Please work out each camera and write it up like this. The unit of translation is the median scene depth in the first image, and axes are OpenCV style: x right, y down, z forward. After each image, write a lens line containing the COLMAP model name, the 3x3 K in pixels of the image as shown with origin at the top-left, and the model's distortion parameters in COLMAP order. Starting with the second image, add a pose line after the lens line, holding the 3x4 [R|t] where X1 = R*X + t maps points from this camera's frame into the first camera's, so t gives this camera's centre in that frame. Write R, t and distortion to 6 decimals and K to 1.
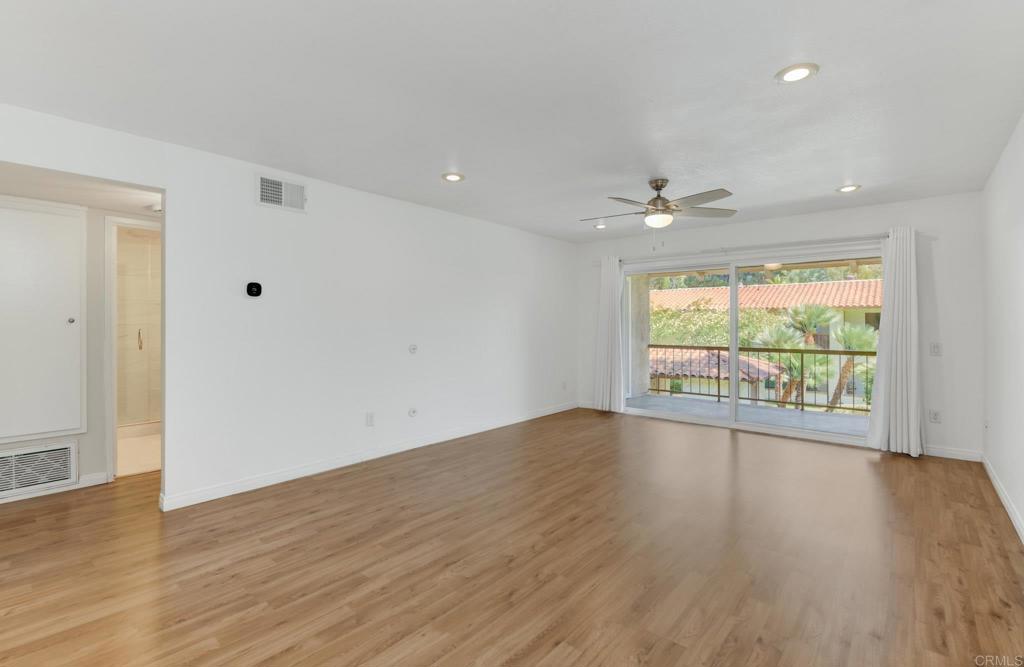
lens RADIAL K [[459.3, 0, 519.5], [0, 459.3, 327.8], [0, 0, 1]] dist [-0.004125, 0.000095]
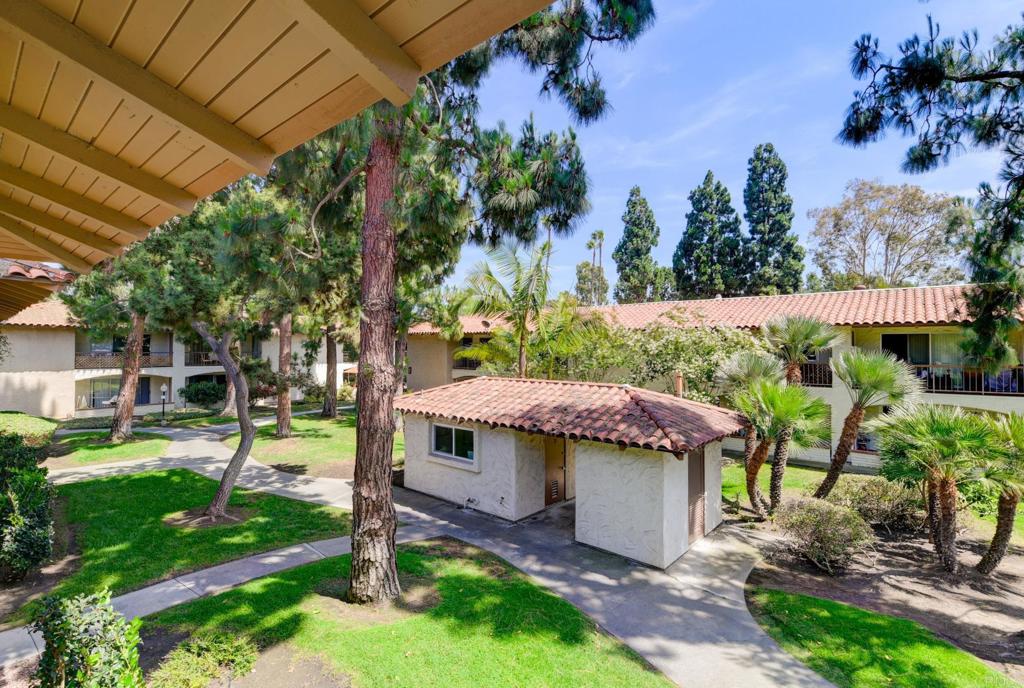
lens RADIAL K [[463.0, 0, 539.2], [0, 463.0, 345.6], [0, 0, 1]] dist [0.004114, -0.004904]
pose [[0.999946, 0.006154, 0.008387, 0.263236], [-0.006044, 0.999896, -0.013089, -0.002201], [-0.008466, 0.013037, 0.999879, 0.348123]]
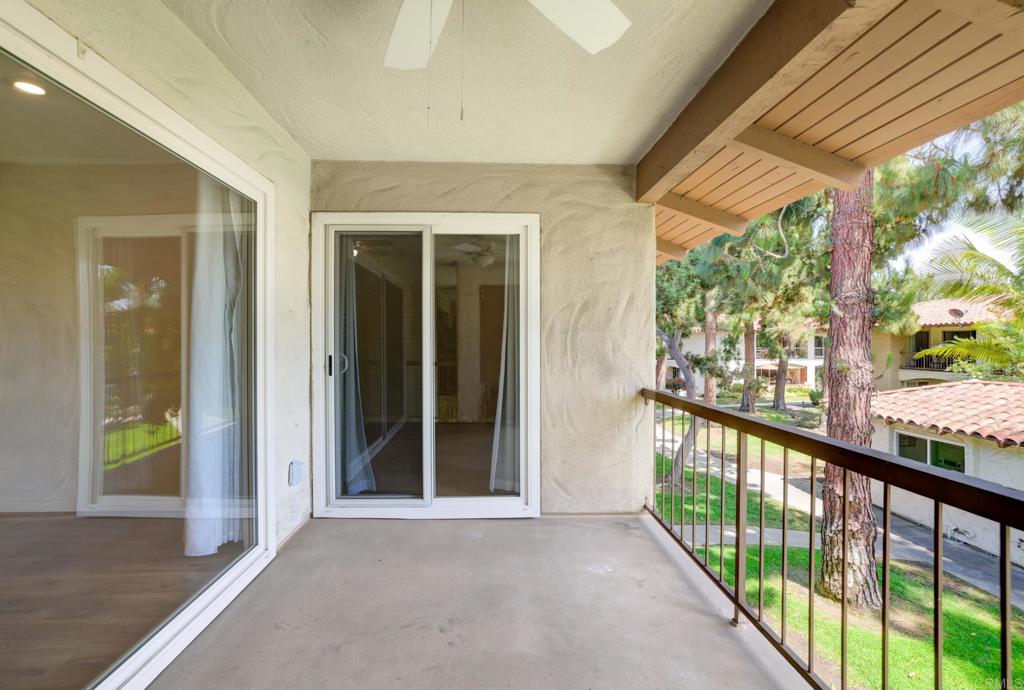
lens RADIAL K [[463.0, 0, 514.8], [0, 463.0, 348.7], [0, 0, 1]] dist [0.004114, -0.004904]
pose [[0.694515, 0.010153, -0.719407, 0.207811], [-0.008865, 0.999945, 0.005555, 0.000726], [0.719424, 0.002520, 0.694567, 0.283212]]
